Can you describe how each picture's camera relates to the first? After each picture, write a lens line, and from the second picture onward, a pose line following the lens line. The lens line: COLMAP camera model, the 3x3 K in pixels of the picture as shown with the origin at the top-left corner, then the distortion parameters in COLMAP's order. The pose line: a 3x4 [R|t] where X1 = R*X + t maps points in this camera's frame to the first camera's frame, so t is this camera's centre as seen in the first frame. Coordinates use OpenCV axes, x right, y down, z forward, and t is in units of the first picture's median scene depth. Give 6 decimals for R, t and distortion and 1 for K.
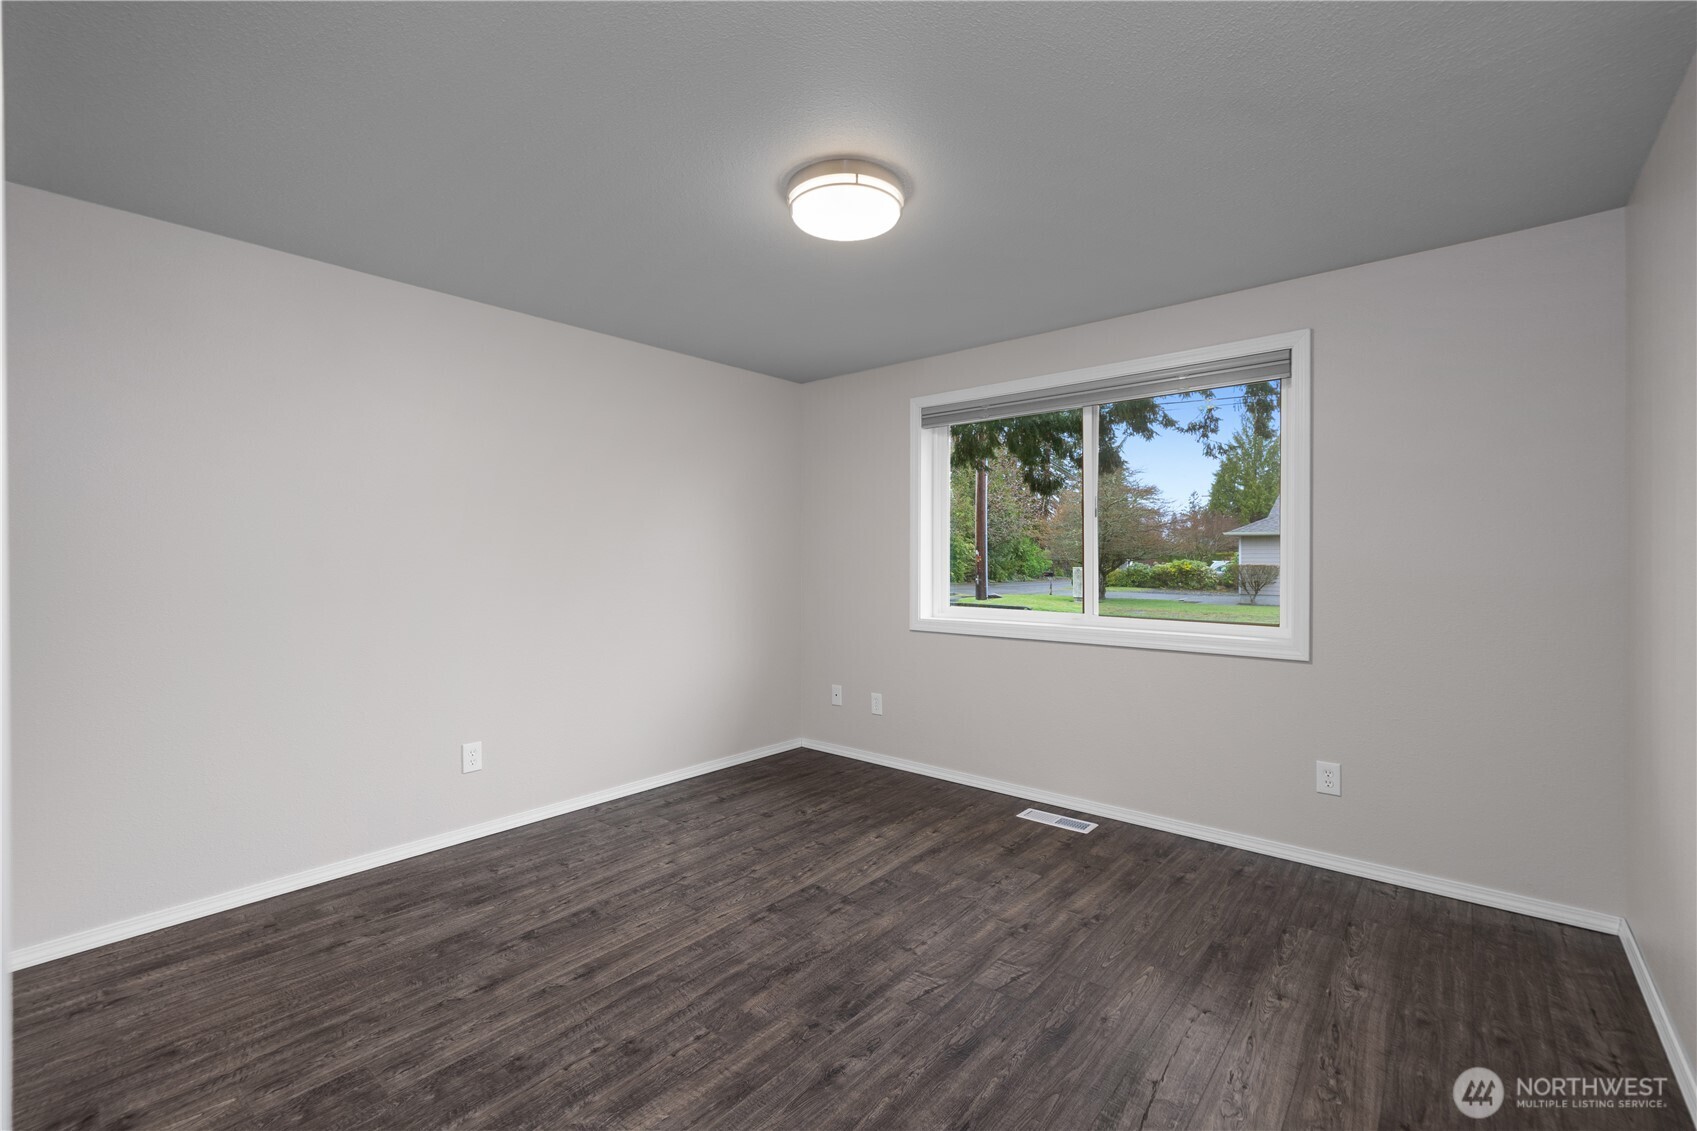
lens RADIAL K [[724.2, 0, 848.5], [0, 724.2, 565.5], [0, 0, 1]] dist [0.002565, 0.000407]
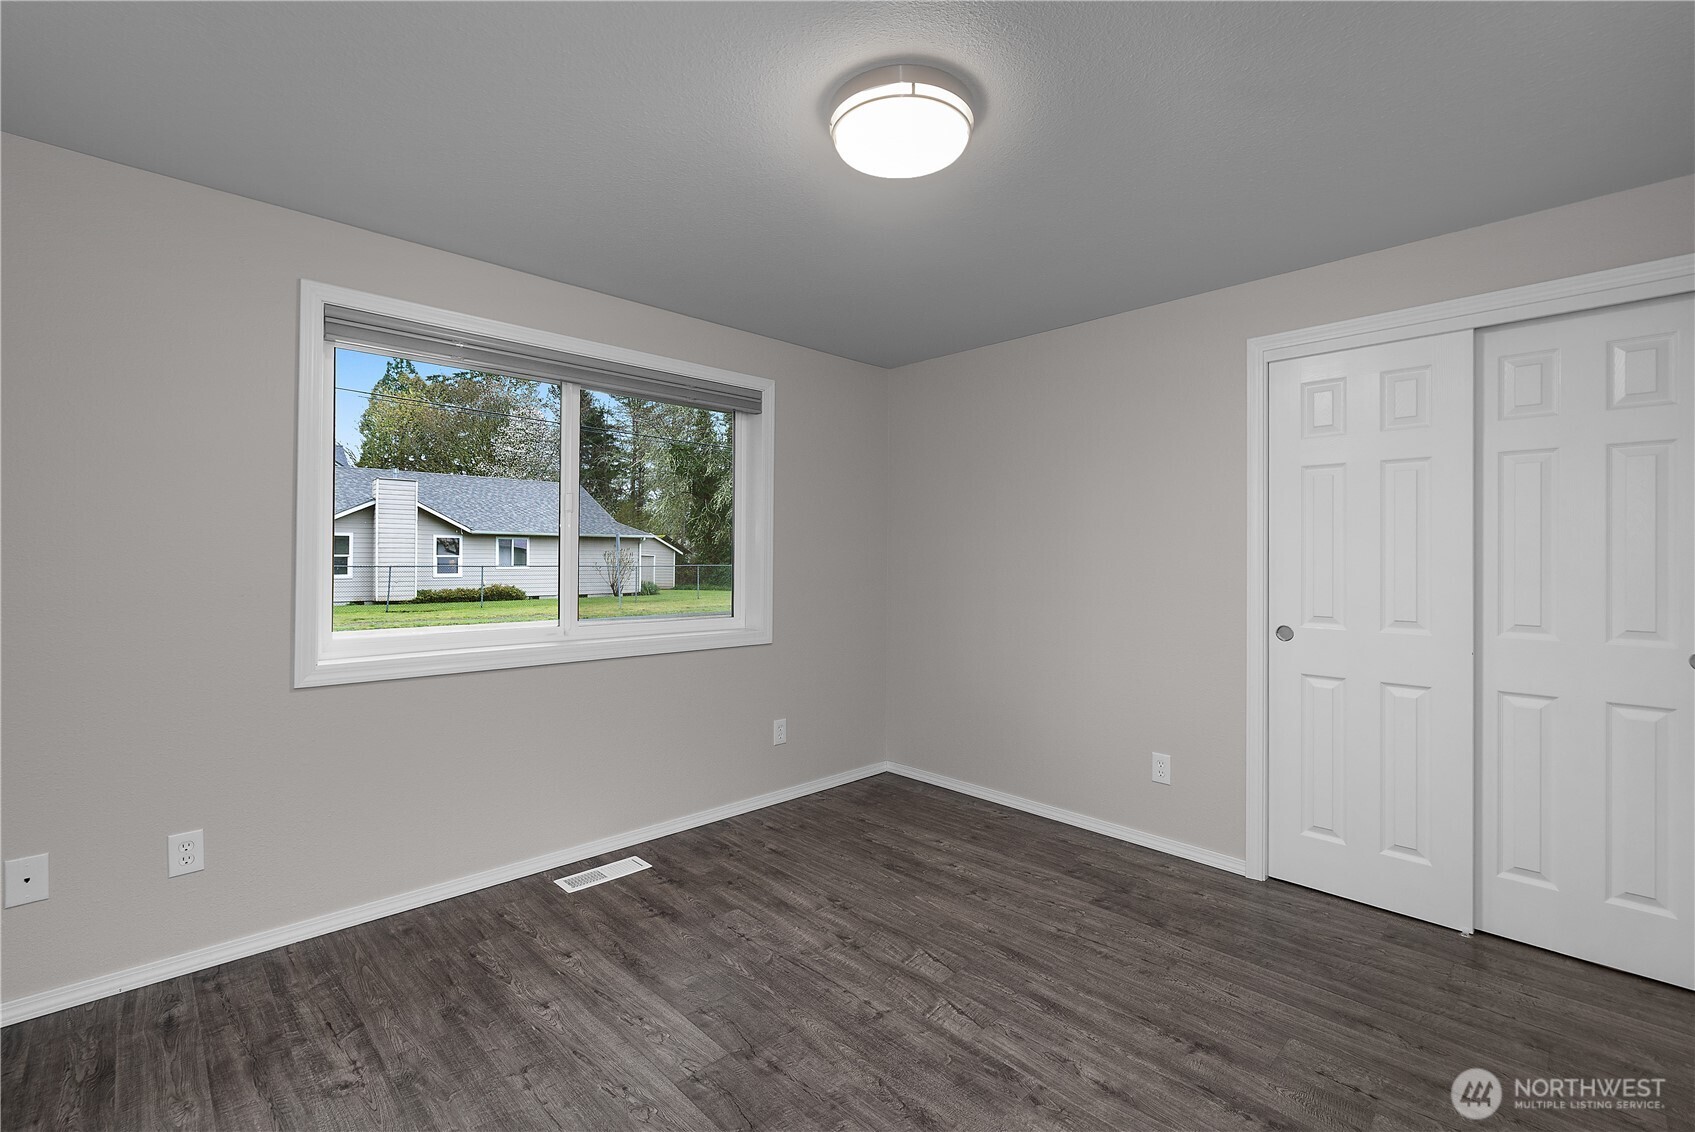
lens RADIAL K [[750.0, 0, 852.7], [0, 750.0, 487.5], [0, 0, 1]] dist [0.002821, 0.000810]
pose [[0.089311, 0.096609, 0.991307, -0.731945], [0.004736, 0.995232, -0.097418, -0.000532], [-0.995993, 0.013395, 0.088428, 0.809932]]
